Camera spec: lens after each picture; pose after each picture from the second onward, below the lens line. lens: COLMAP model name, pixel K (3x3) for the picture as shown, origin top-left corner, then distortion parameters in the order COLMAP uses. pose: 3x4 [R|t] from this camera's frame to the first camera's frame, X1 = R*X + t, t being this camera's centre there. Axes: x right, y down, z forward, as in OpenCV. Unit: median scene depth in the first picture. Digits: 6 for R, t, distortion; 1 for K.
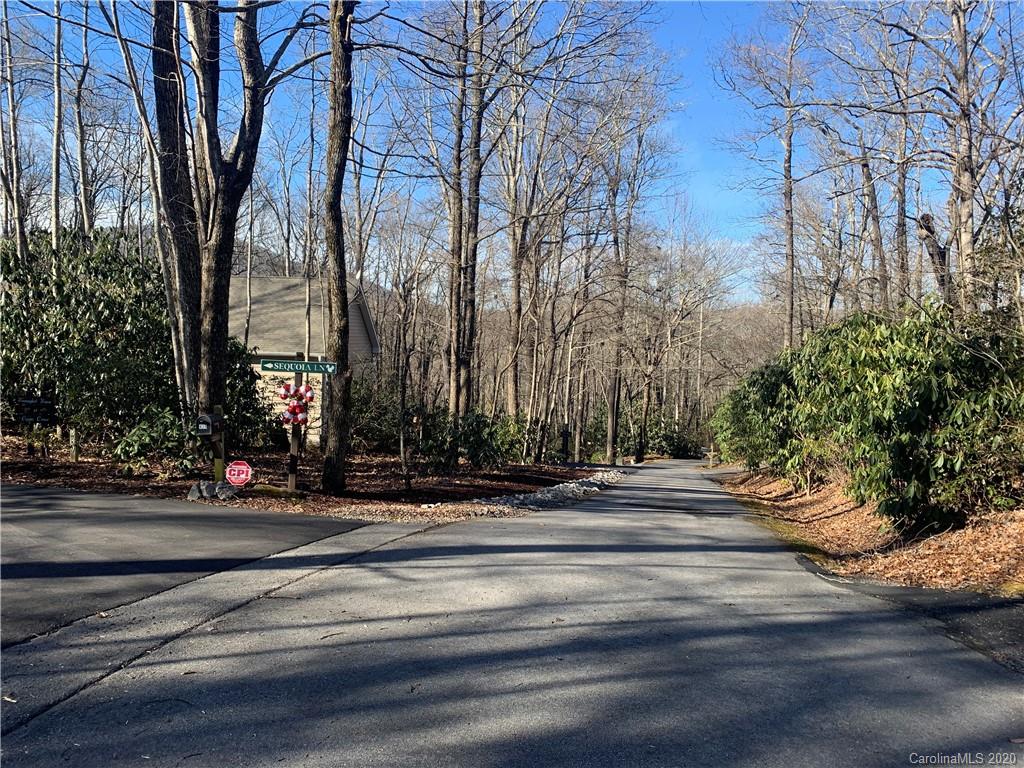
lens RADIAL K [[764.8, 0, 512.6], [0, 764.8, 375.2], [0, 0, 1]] dist [0.088437, -0.157923]
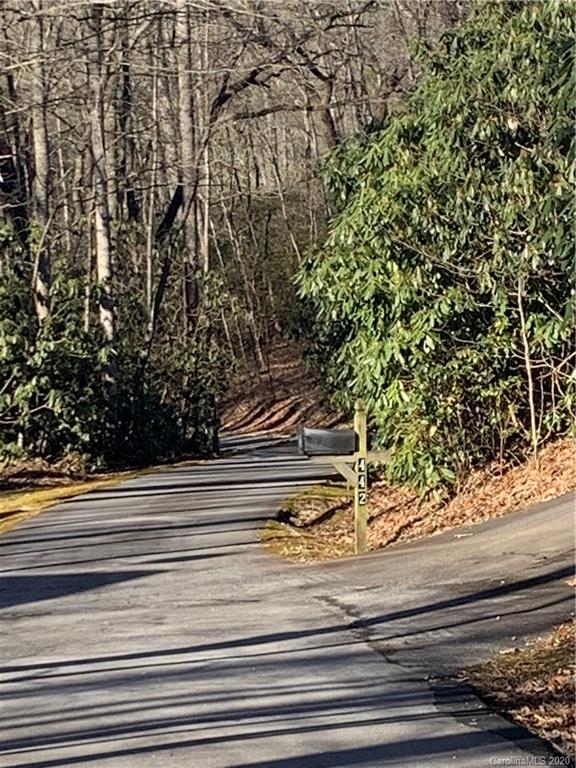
lens RADIAL K [[2832.3, 0, 288.0], [0, 2832.3, 384.0], [0, 0, 1]] dist [0.021736, 0.335411]
pose [[0.955285, -0.096739, 0.279413, 0.055784], [0.071794, 0.992574, 0.098194, 0.017718], [-0.286837, -0.073743, 0.955137, 0.321216]]
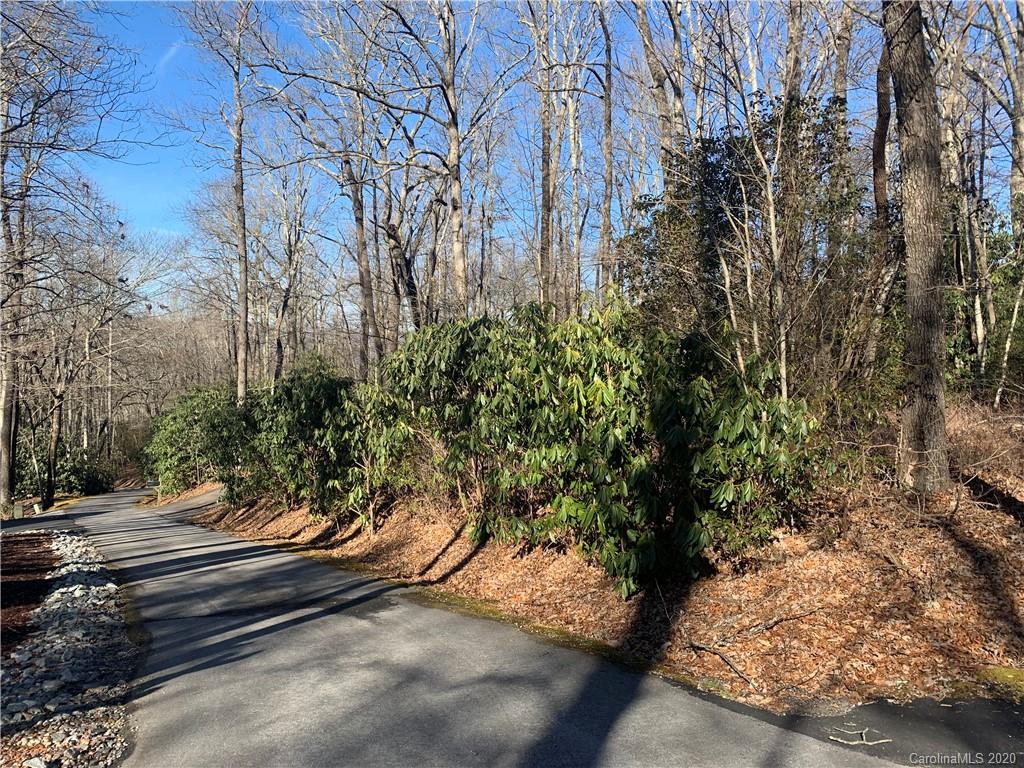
lens RADIAL K [[773.8, 0, 495.9], [0, 773.8, 384.9], [0, 0, 1]] dist [-0.001851, -0.007595]
pose [[0.740661, -0.023790, 0.671457, -0.024047], [0.028695, 0.999581, 0.003763, -0.000862], [-0.671266, 0.016480, 0.741034, 0.106199]]
